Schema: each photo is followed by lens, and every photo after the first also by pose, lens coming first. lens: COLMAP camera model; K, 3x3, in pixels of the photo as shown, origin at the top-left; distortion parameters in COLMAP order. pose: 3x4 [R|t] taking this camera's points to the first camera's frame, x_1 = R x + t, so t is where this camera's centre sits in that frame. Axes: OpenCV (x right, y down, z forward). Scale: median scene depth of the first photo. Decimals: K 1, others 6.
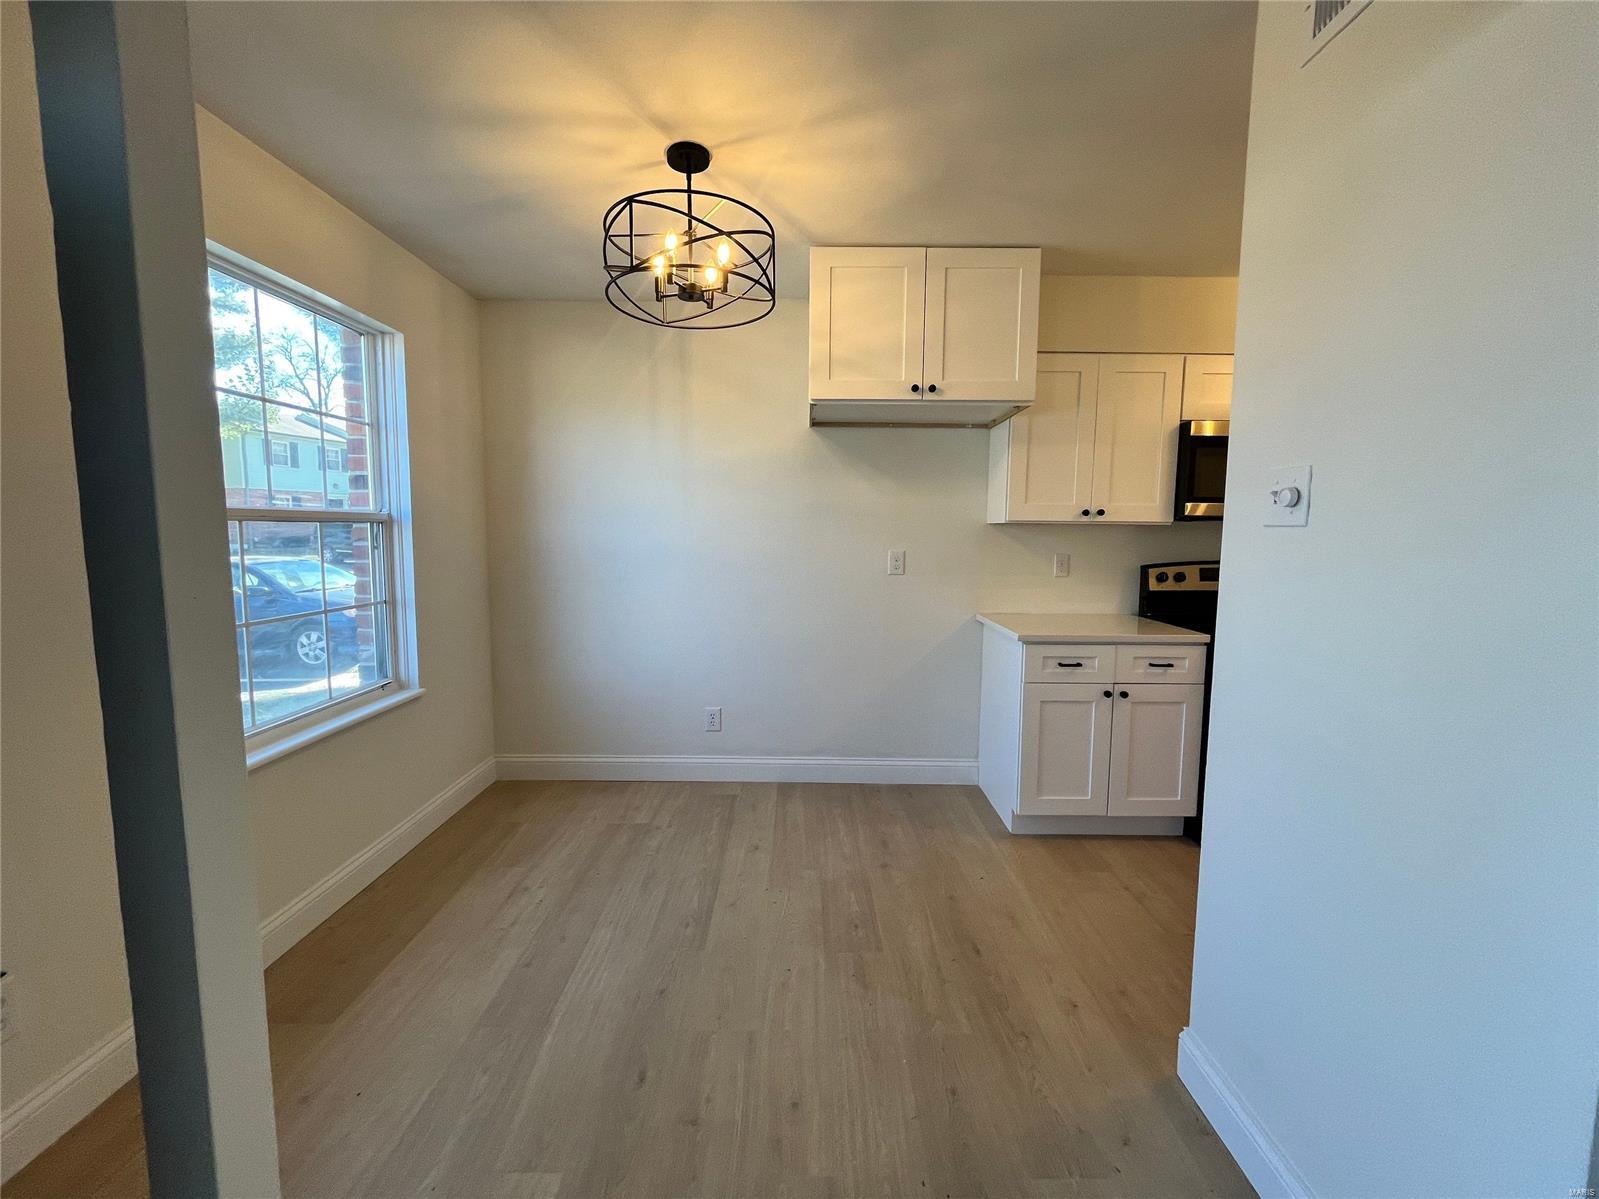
lens RADIAL K [[643.0, 0, 799.9], [0, 643.0, 590.2], [0, 0, 1]] dist [-0.001024, -0.000103]
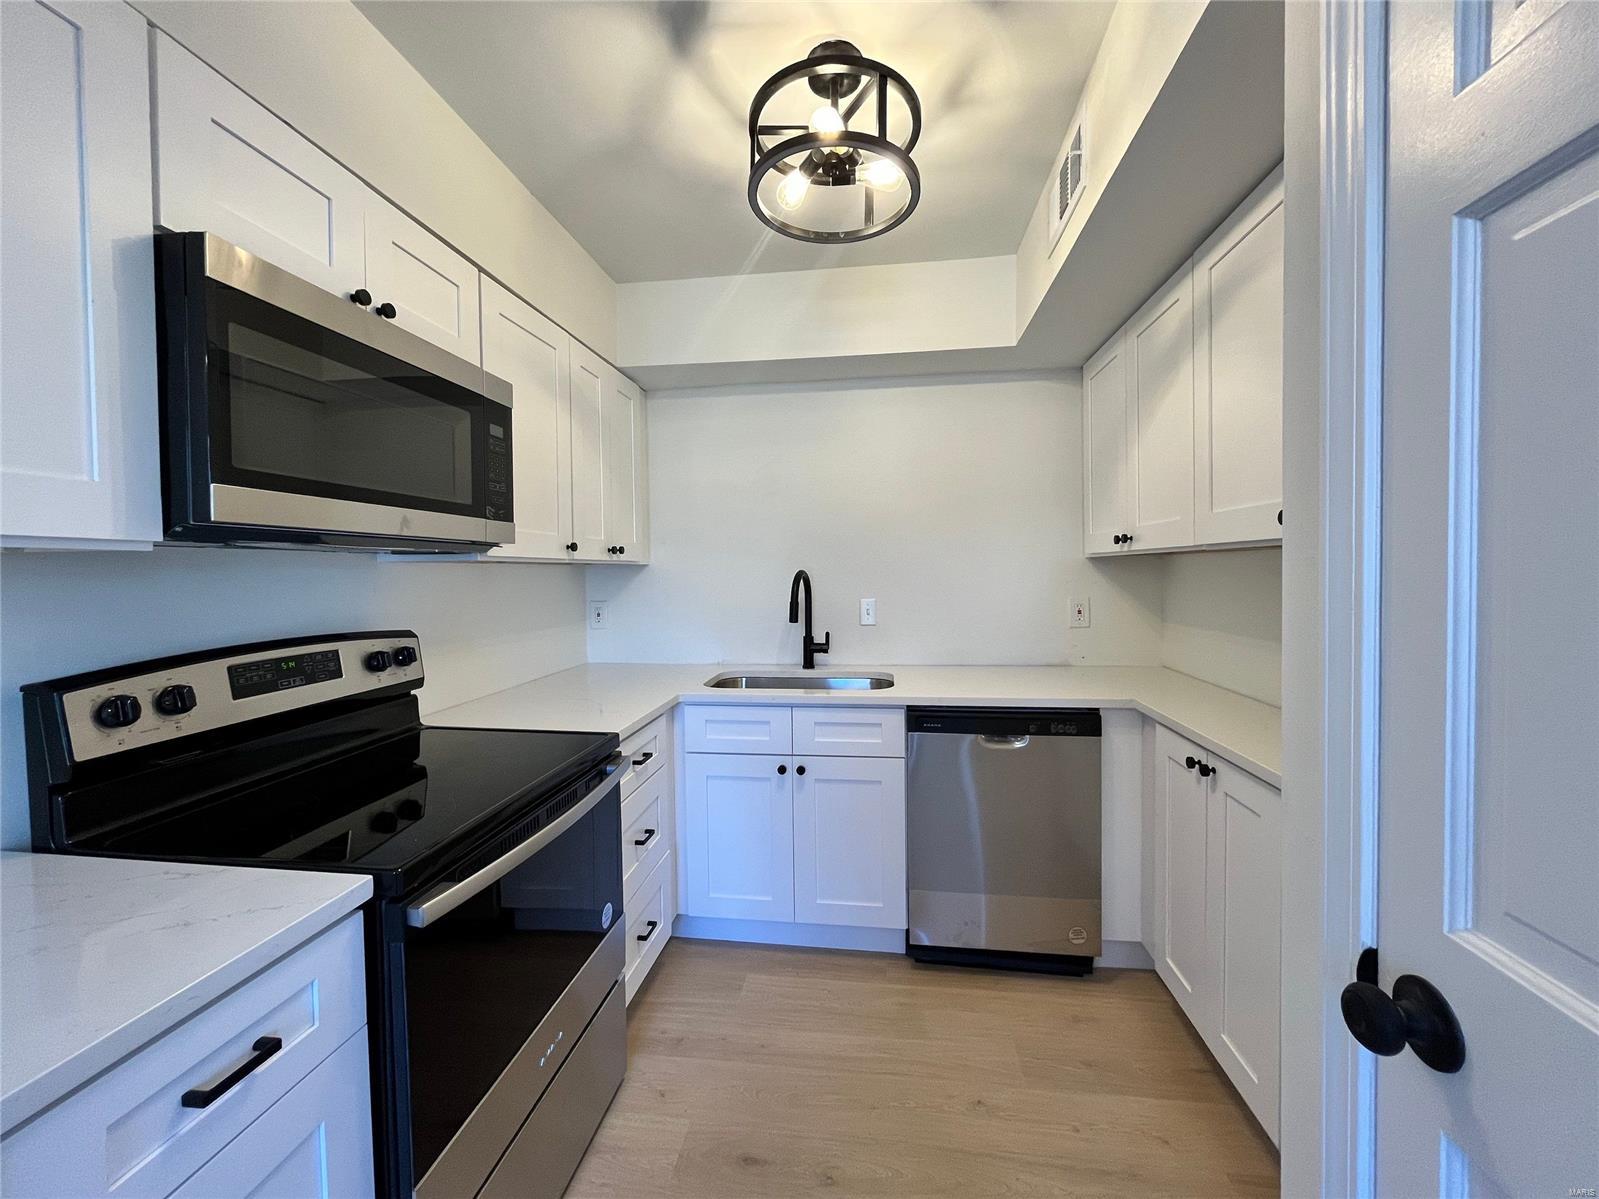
lens RADIAL K [[643.0, 0, 799.9], [0, 643.0, 590.2], [0, 0, 1]] dist [-0.001024, -0.000103]
pose [[0.133419, -0.037969, 0.990332, 0.286488], [0.109235, 0.993741, 0.023384, -0.051795], [-0.985021, 0.105059, 0.136731, 0.604402]]
